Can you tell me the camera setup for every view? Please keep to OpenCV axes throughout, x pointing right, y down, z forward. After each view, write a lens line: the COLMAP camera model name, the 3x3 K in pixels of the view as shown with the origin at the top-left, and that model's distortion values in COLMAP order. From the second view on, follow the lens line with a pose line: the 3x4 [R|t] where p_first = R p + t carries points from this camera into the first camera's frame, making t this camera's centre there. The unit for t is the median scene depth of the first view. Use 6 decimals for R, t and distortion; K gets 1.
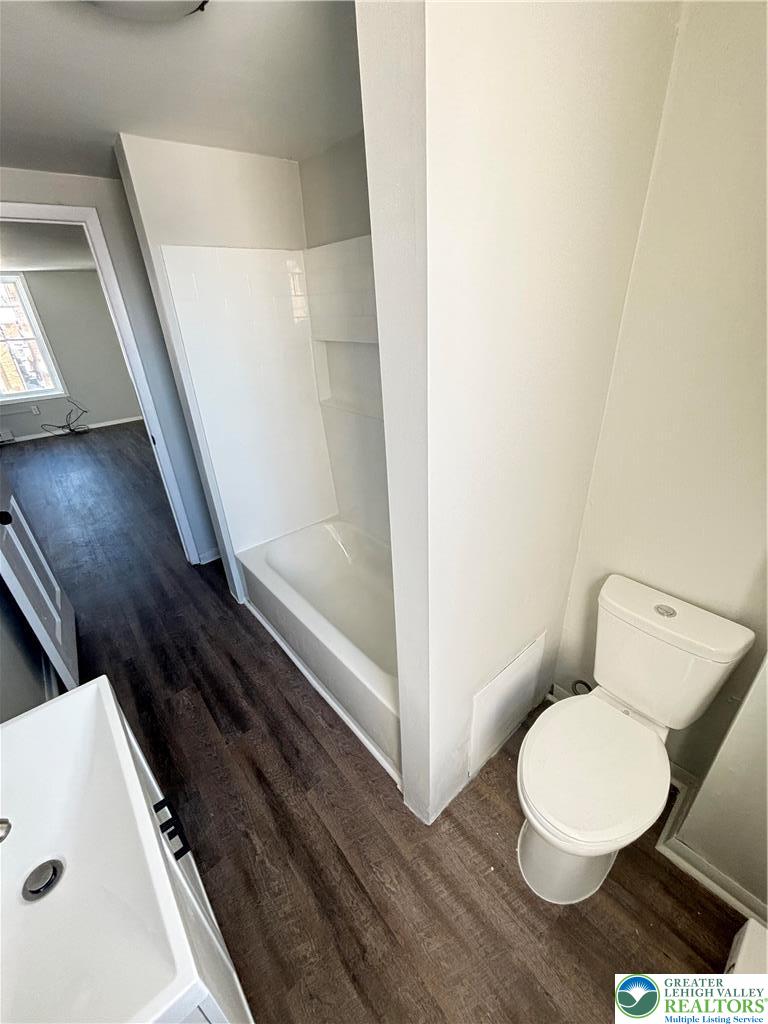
lens RADIAL K [[412.4, 0, 384.0], [0, 412.4, 512.0], [0, 0, 1]] dist [0.000460, 0.000356]
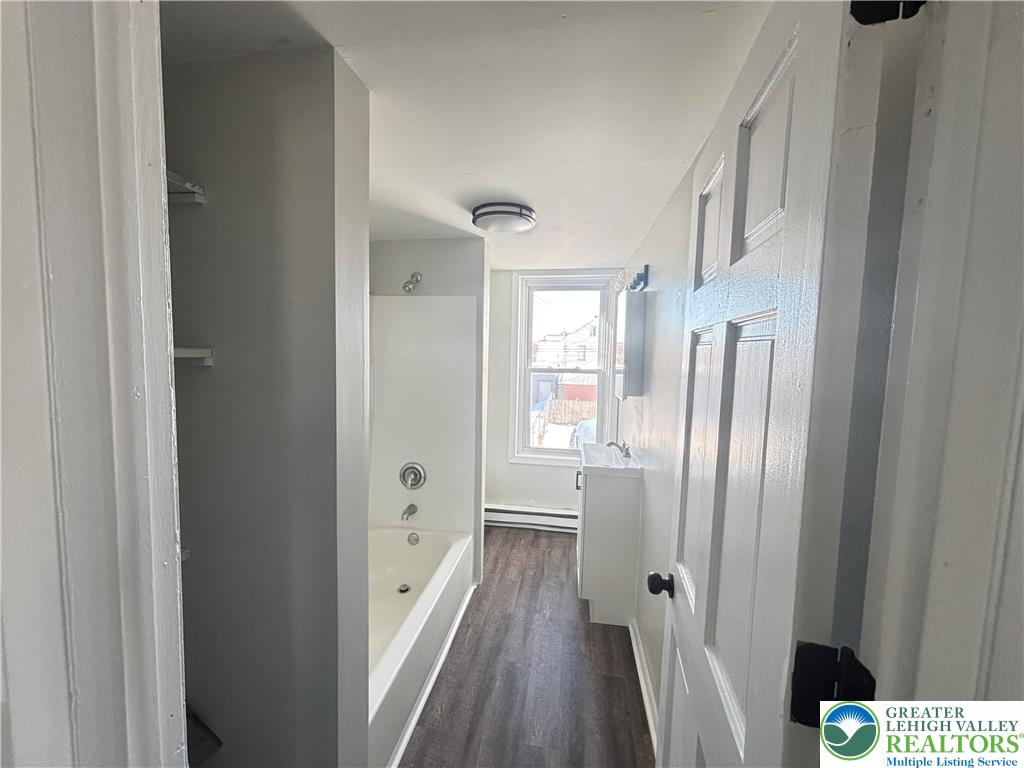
lens RADIAL K [[412.4, 0, 509.2], [0, 412.4, 382.3], [0, 0, 1]] dist [0.000460, 0.000356]
pose [[-0.654211, -0.030572, 0.755694, -1.231696], [0.347020, 0.875663, 0.335843, -0.572366], [-0.672001, 0.481953, -0.562259, 1.340772]]
